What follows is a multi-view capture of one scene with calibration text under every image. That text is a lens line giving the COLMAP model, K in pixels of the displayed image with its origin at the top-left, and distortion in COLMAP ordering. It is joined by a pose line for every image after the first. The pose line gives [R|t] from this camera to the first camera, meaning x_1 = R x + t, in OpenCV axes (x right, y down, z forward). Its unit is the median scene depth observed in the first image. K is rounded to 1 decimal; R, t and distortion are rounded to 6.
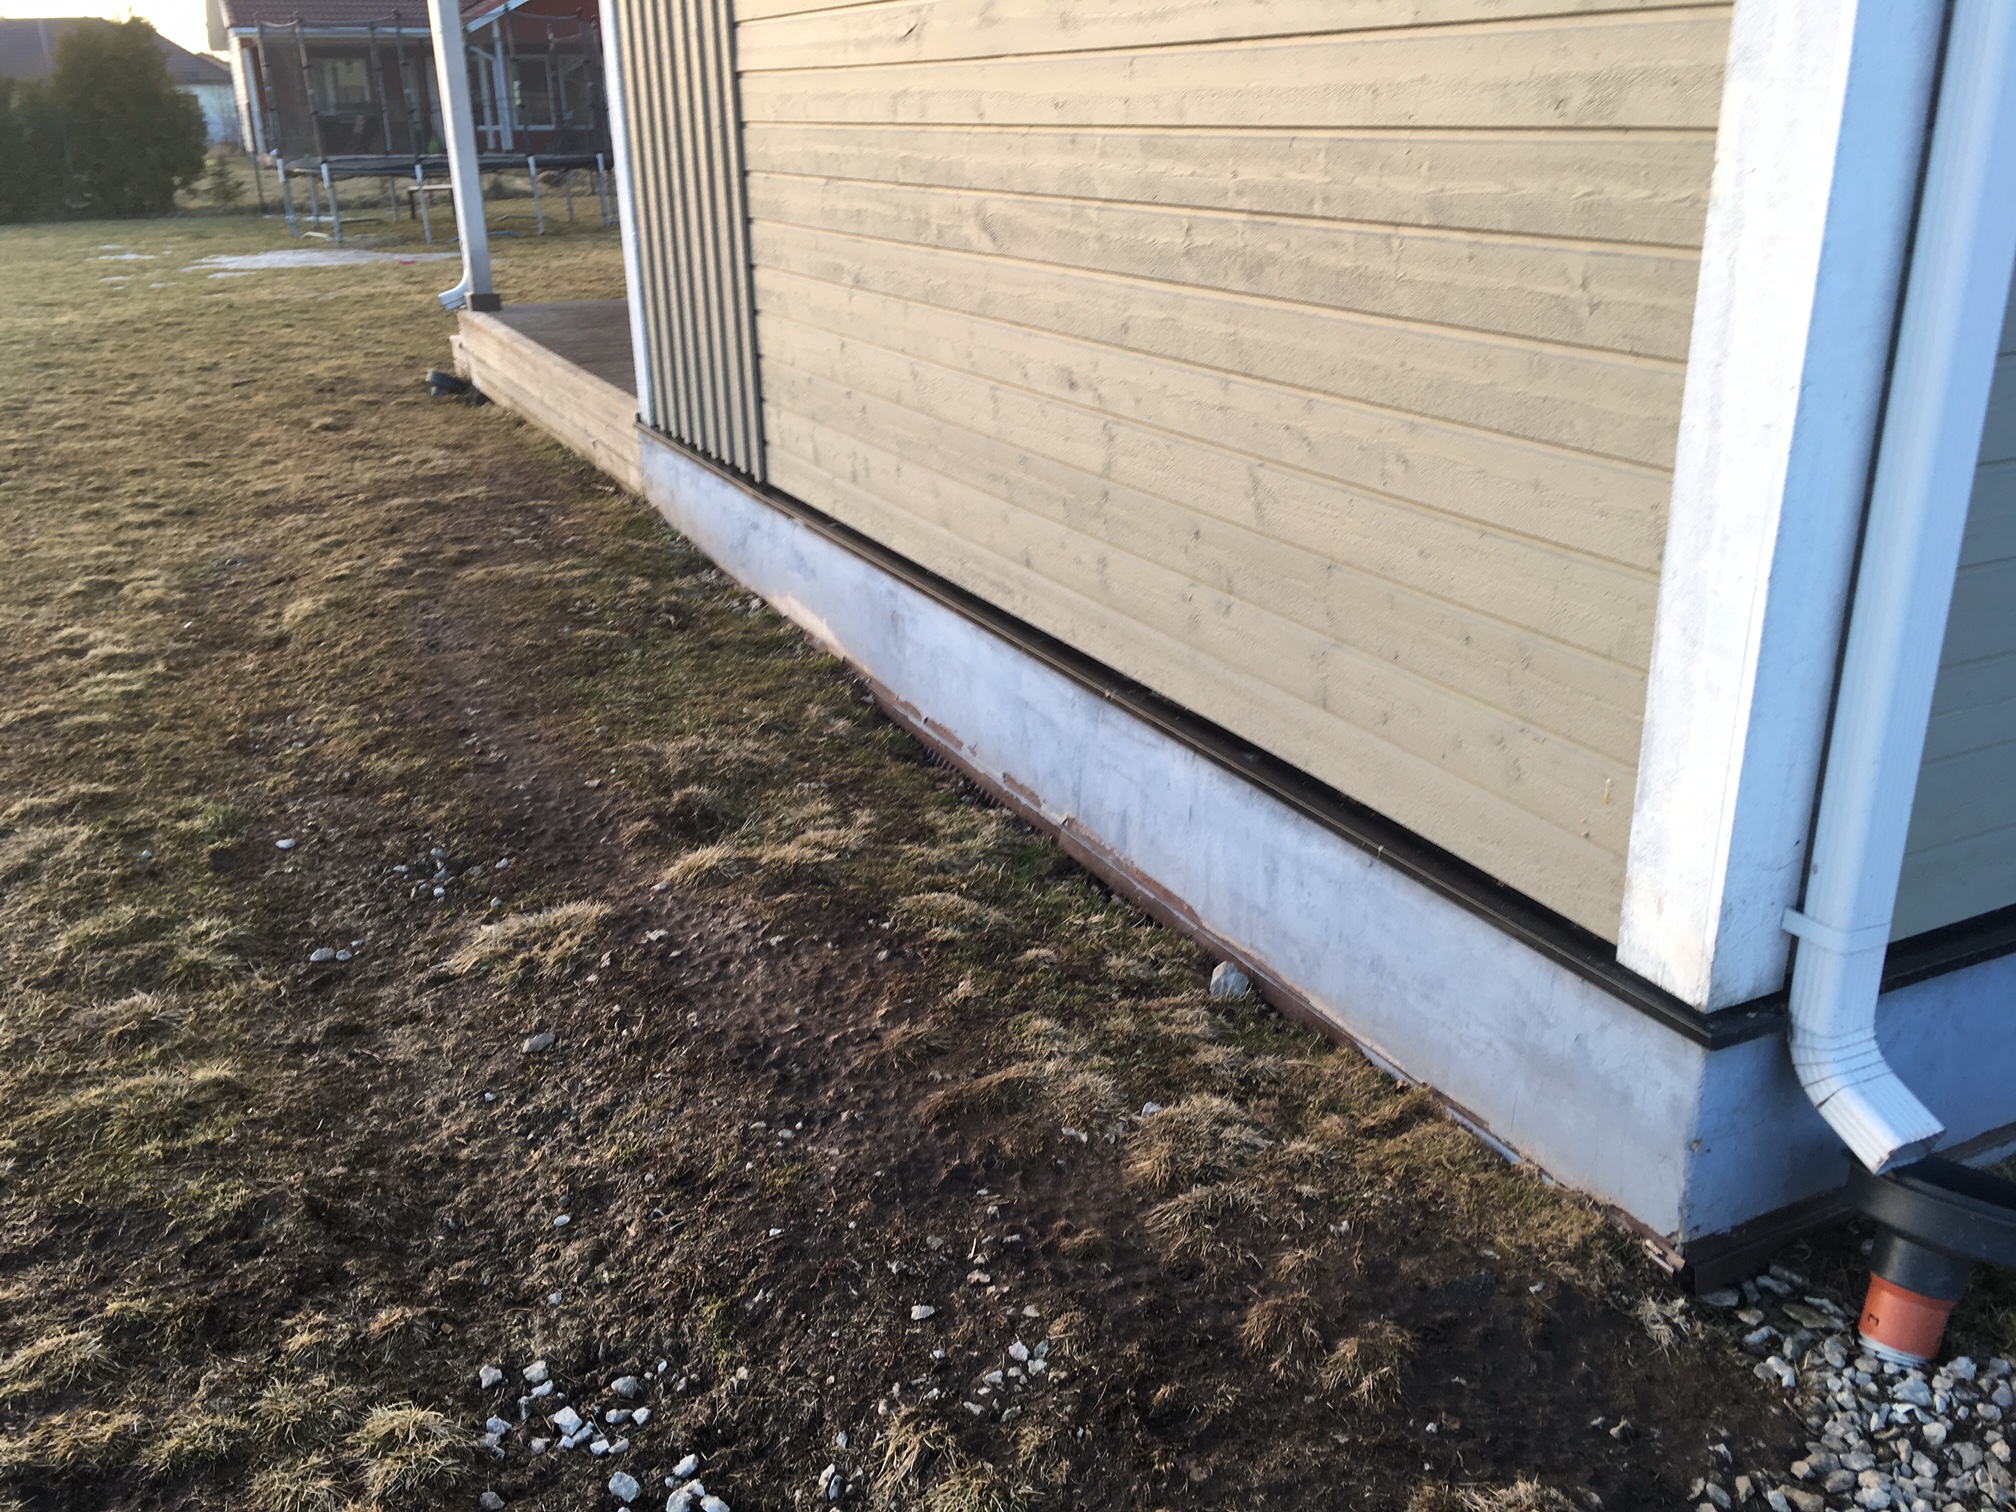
lens RADIAL K [[1695.9, 0, 1009.3], [0, 1695.9, 758.7], [0, 0, 1]] dist [-0.005535, -0.004353]
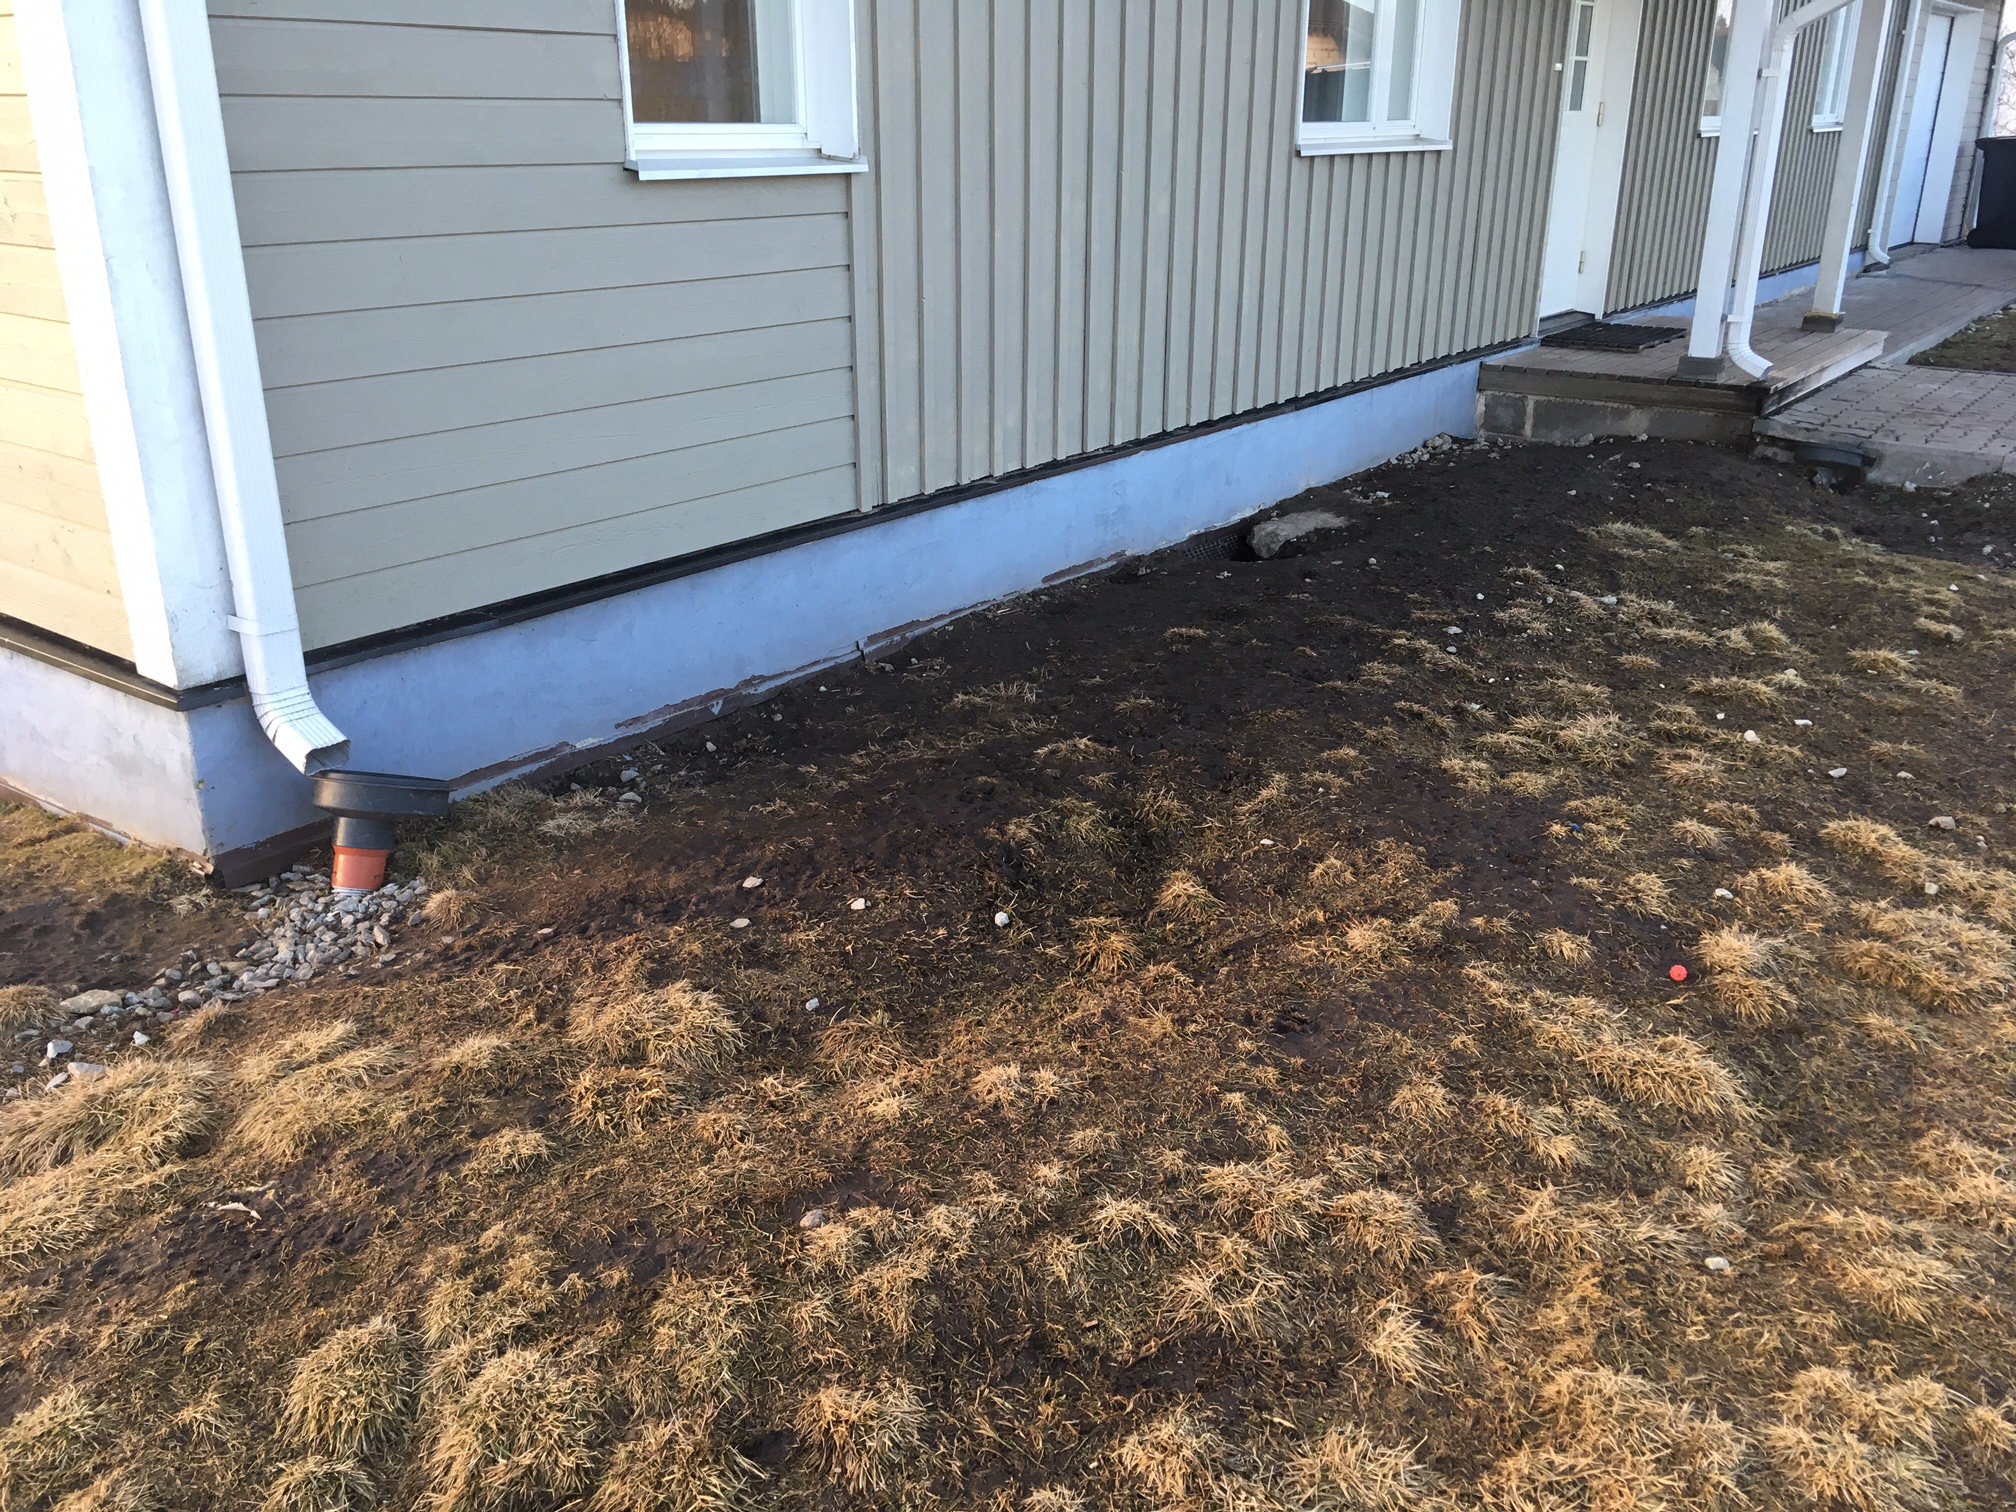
lens RADIAL K [[1695.9, 0, 1009.2], [0, 1695.9, 753.0], [0, 0, 1]] dist [-0.005535, -0.004353]
pose [[0.885116, -0.157402, 0.437942, 0.391555], [0.156089, 0.986963, 0.039259, 0.255629], [-0.438412, 0.033609, 0.898145, -0.635810]]
